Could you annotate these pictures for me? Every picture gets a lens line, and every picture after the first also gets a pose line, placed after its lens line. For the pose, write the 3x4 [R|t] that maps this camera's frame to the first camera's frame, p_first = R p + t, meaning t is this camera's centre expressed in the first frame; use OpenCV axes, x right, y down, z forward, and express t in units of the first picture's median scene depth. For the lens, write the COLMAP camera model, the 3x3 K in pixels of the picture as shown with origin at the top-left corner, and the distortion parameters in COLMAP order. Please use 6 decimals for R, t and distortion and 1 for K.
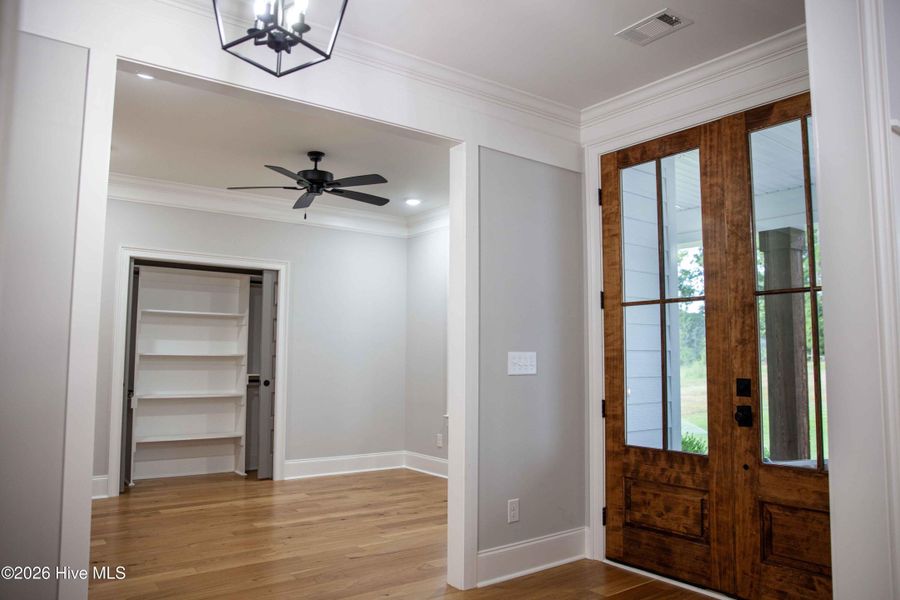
lens RADIAL K [[631.7, 0, 450.0], [0, 631.7, 300.0], [0, 0, 1]] dist [-0.106703, 0.083080]
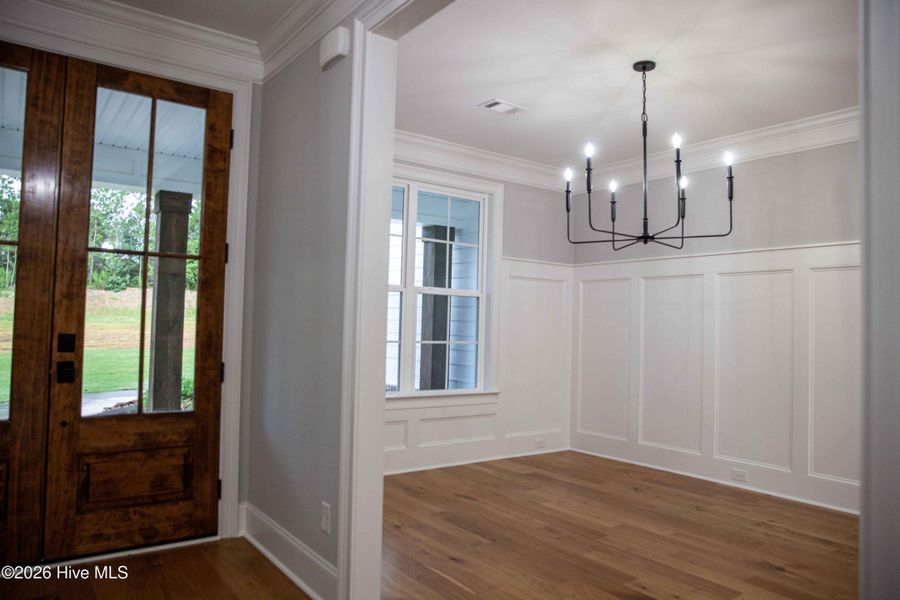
lens RADIAL K [[631.7, 0, 450.0], [0, 631.7, 300.0], [0, 0, 1]] dist [-0.106703, 0.083080]
pose [[0.040195, 0.042044, 0.998307, -0.447775], [-0.115177, 0.992649, -0.037169, 0.039233], [-0.992531, -0.113488, 0.044742, 0.349979]]
